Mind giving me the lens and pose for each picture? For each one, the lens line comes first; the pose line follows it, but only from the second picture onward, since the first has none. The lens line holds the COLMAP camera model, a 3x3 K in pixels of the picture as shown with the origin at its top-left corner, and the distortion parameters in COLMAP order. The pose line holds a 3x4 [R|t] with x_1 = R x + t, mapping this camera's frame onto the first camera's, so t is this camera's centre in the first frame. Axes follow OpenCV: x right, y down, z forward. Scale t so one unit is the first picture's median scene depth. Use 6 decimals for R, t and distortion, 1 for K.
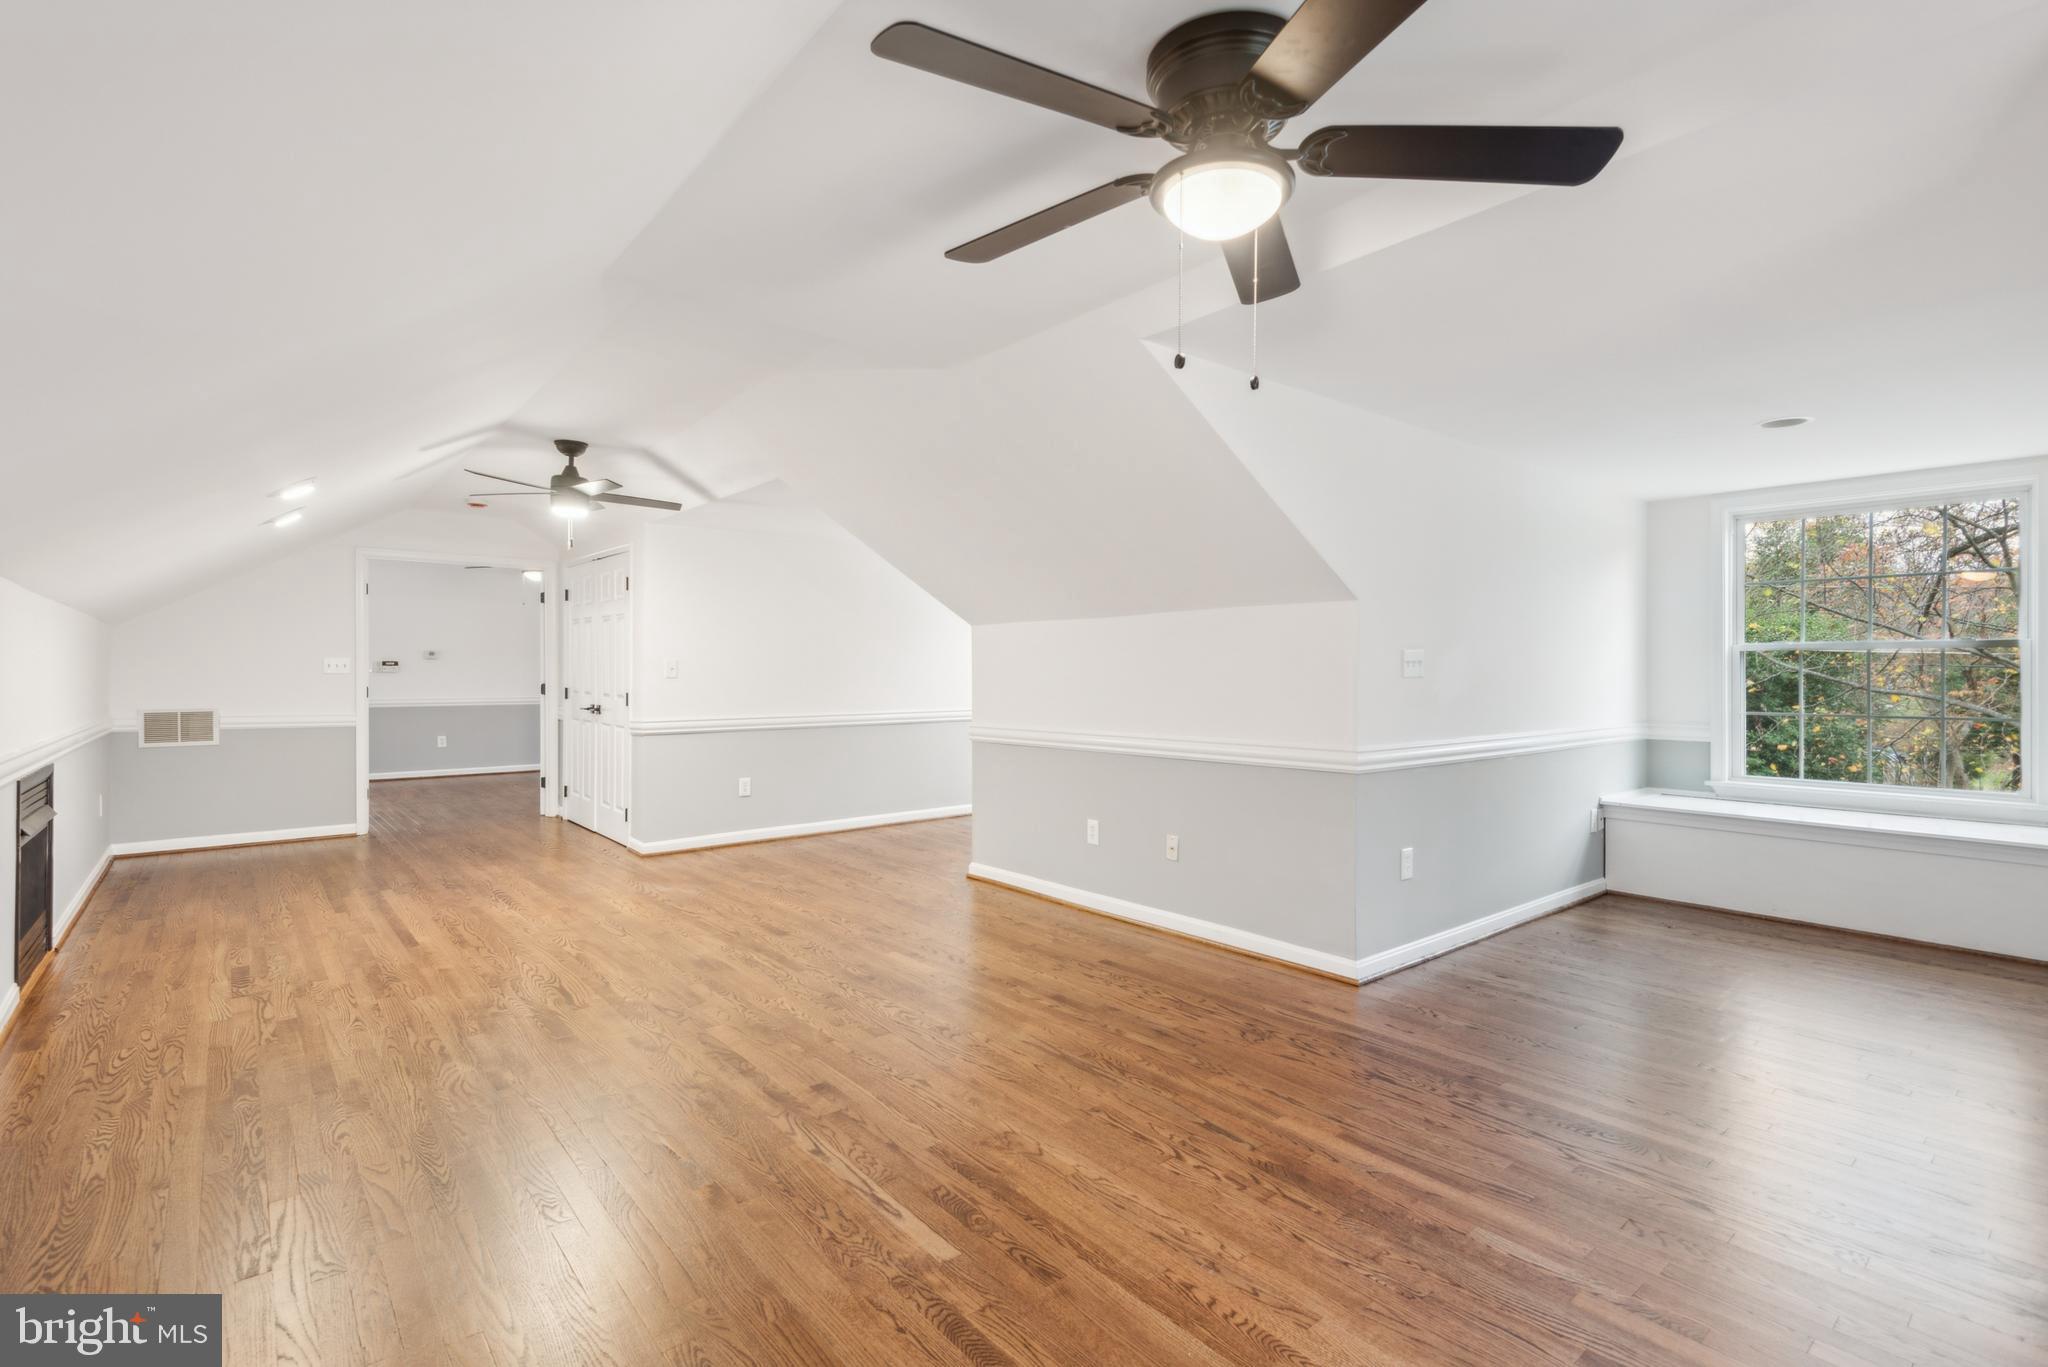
lens RADIAL K [[935.2, 0, 1018.3], [0, 935.2, 676.8], [0, 0, 1]] dist [0.010244, -0.006365]
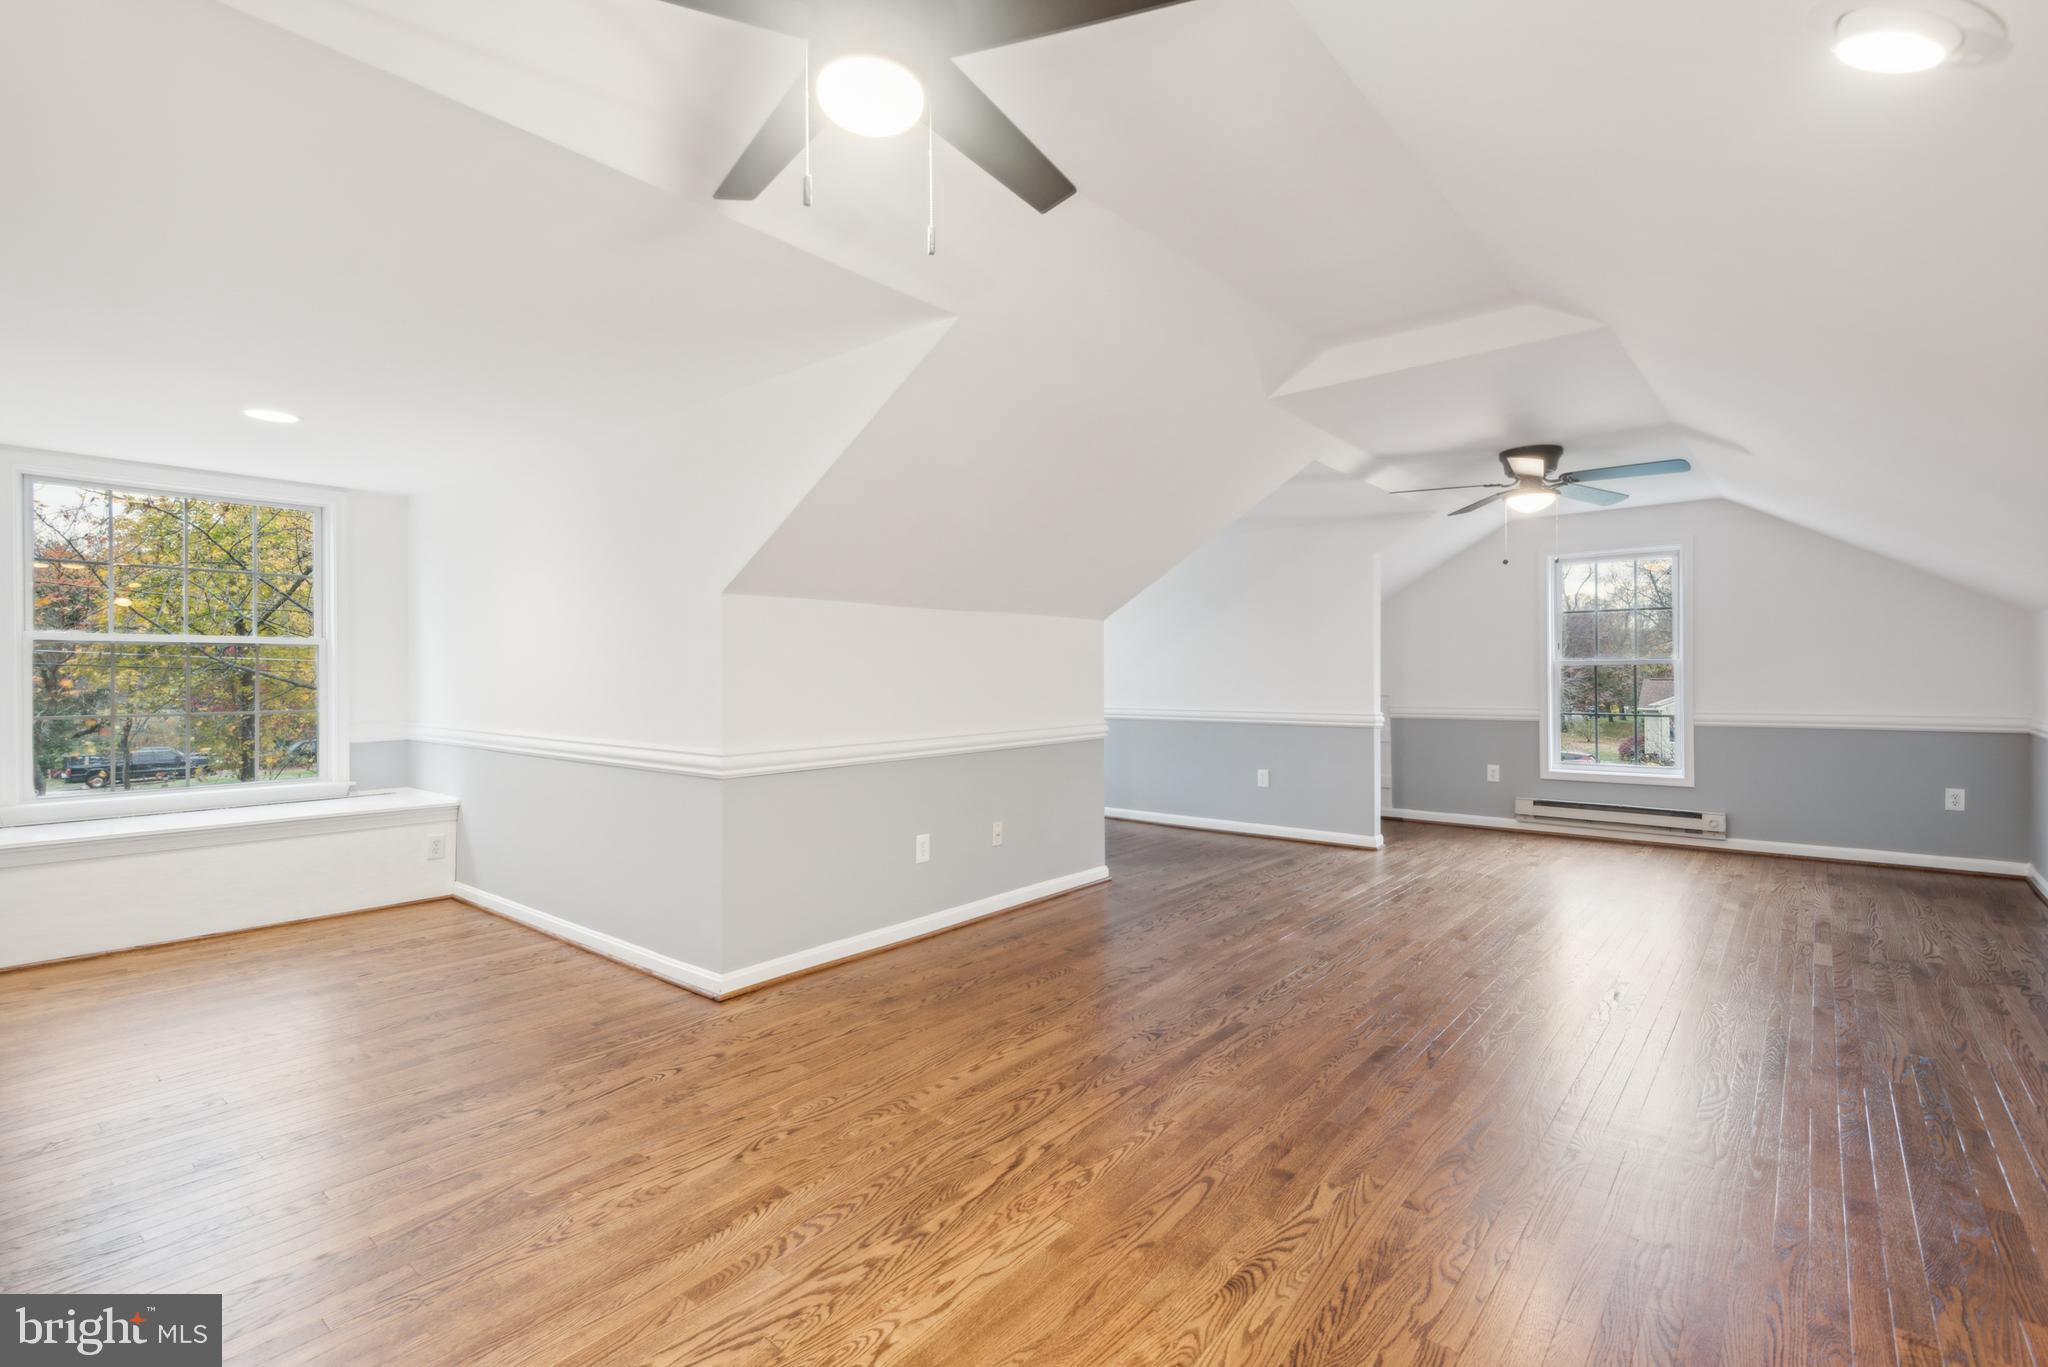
lens RADIAL K [[935.2, 0, 1009.0], [0, 935.2, 676.7], [0, 0, 1]] dist [0.010244, -0.006365]
pose [[-0.161816, -0.009934, 0.986771, -0.888198], [0.007662, 0.999907, 0.011323, -0.008702], [-0.986791, 0.009393, -0.161725, 1.159104]]
